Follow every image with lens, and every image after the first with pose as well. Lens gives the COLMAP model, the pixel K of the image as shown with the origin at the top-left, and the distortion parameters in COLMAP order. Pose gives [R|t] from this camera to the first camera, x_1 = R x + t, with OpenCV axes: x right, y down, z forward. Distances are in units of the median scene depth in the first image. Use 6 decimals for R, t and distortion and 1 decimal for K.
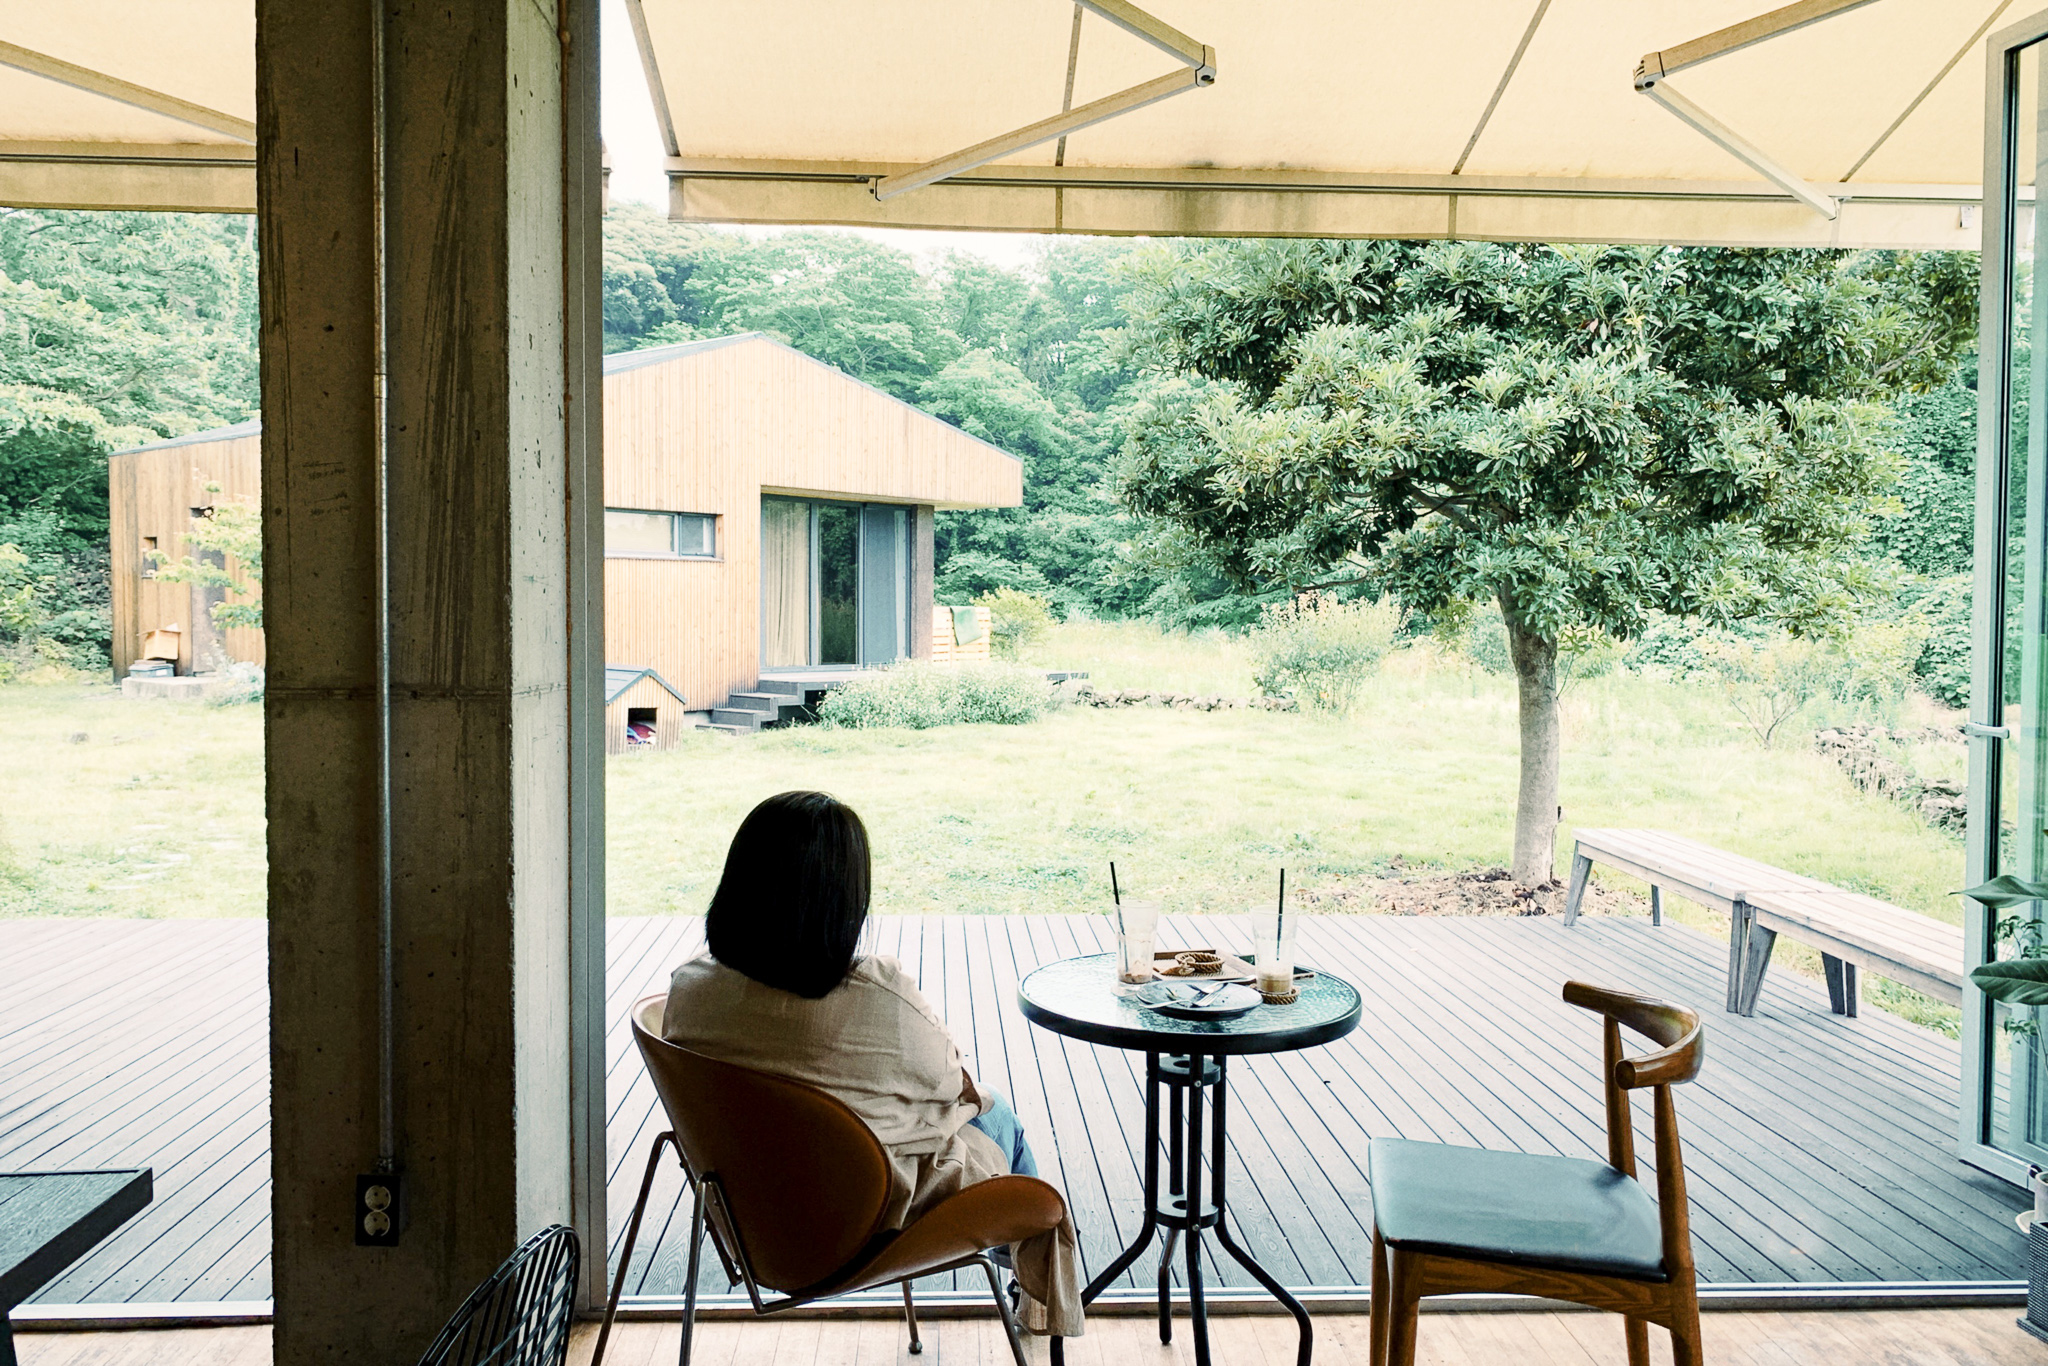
lens RADIAL K [[1592.2, 0, 1024.0], [0, 1592.2, 683.0], [0, 0, 1]] dist [0.054823, -0.062343]
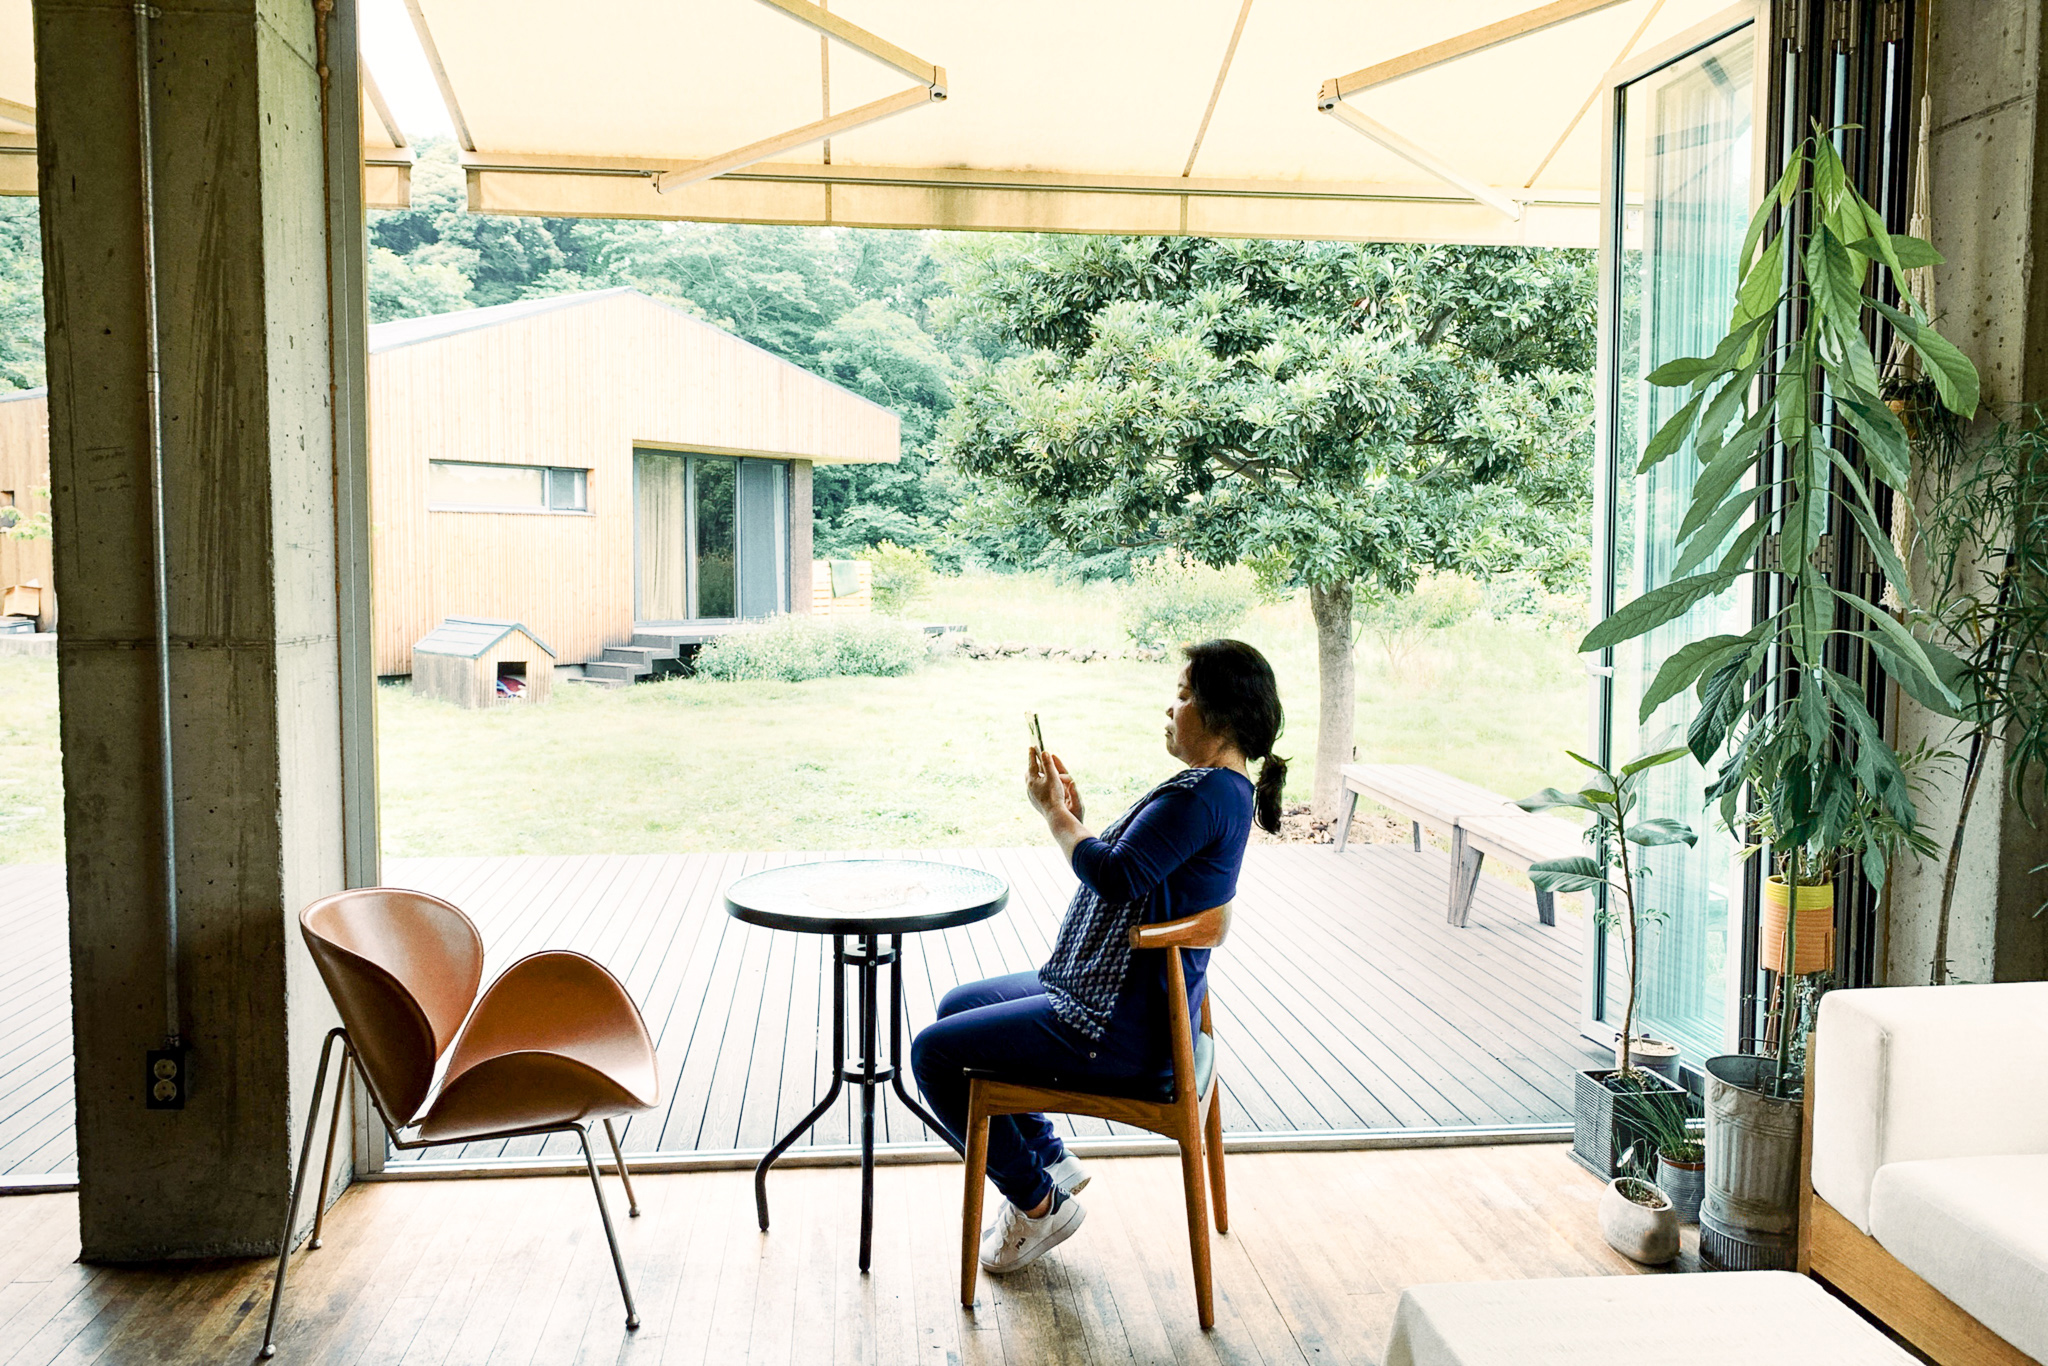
lens RADIAL K [[1603.1, 0, 1024.0], [0, 1603.1, 683.0], [0, 0, 1]] dist [0.056310, -0.038401]
pose [[0.998446, -0.006129, 0.055382, 0.062299], [0.004511, 0.999560, 0.029307, 0.001091], [-0.055538, -0.029011, 0.998035, -0.084465]]
